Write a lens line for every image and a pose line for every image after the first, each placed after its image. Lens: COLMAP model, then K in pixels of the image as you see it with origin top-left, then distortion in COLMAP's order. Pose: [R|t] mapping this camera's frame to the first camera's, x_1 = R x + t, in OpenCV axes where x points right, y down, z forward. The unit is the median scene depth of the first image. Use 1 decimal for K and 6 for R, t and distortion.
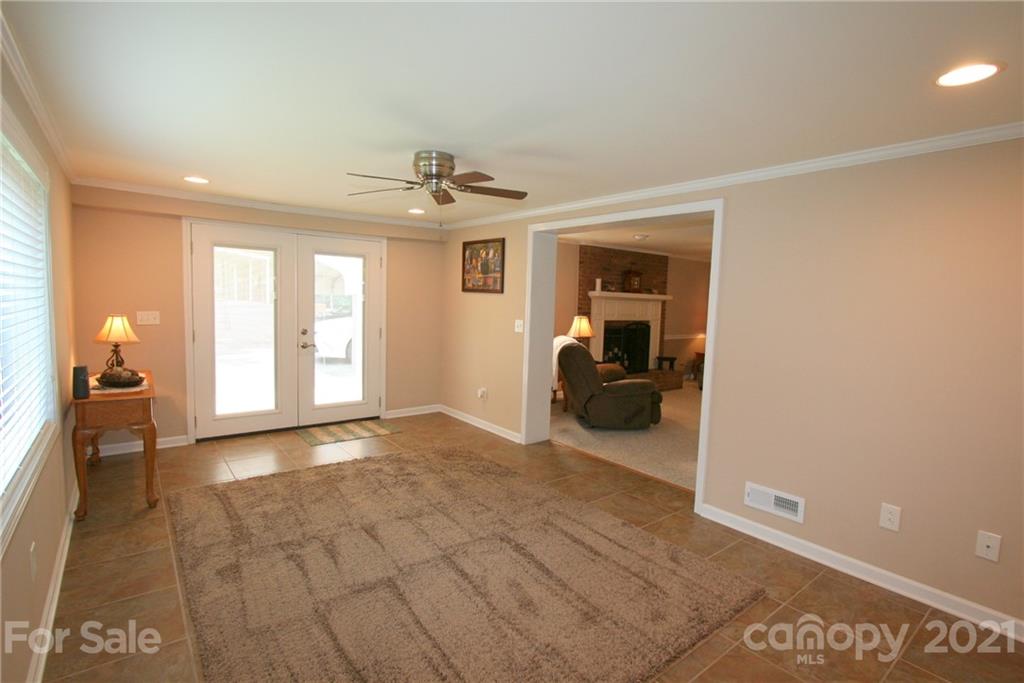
lens RADIAL K [[492.0, 0, 510.6], [0, 492.0, 341.5], [0, 0, 1]] dist [-0.009314, 0.003024]
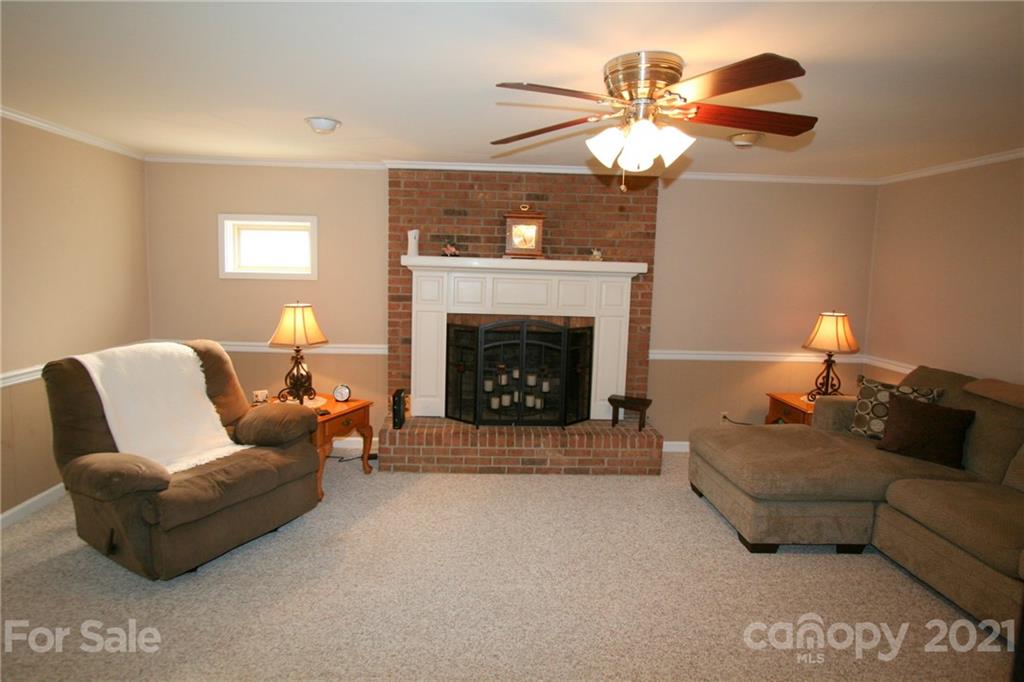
lens RADIAL K [[554.3, 0, 532.8], [0, 554.3, 325.6], [0, 0, 1]] dist [-0.023172, 0.000448]
pose [[0.804477, 0.050513, -0.591833, 0.559151], [-0.050869, 0.998576, 0.016082, -0.040341], [0.591802, 0.017169, 0.805900, 0.546812]]
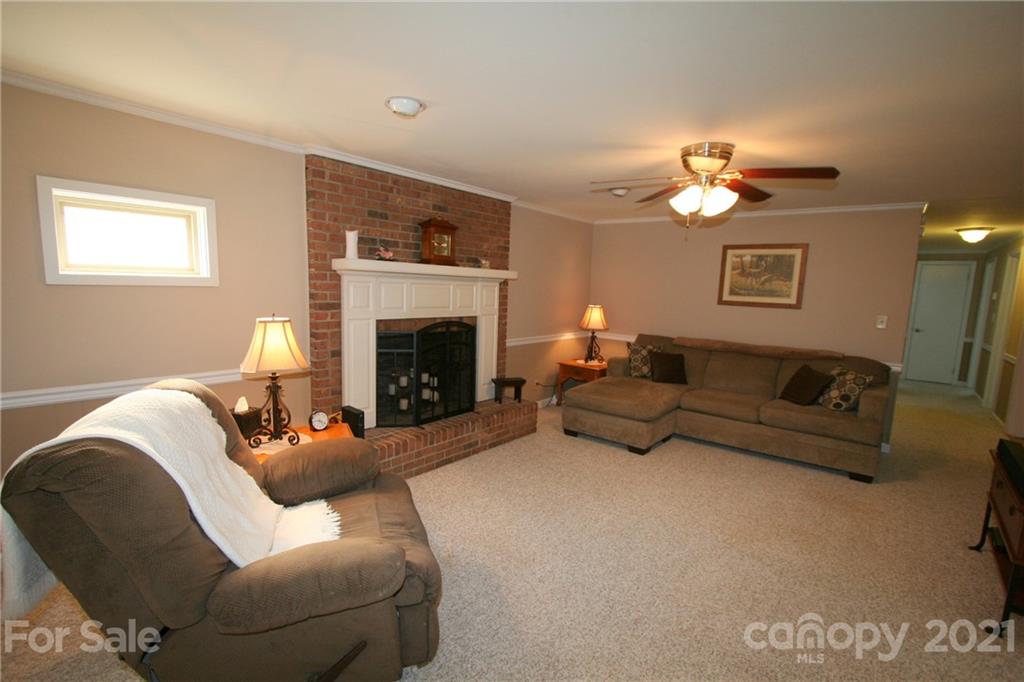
lens RADIAL K [[492.0, 0, 509.7], [0, 492.0, 351.7], [0, 0, 1]] dist [-0.009314, 0.003024]
pose [[0.972544, -0.029767, 0.230808, 0.190875], [0.016343, 0.998073, 0.059858, -0.035403], [-0.232145, -0.054442, 0.971156, 0.453921]]
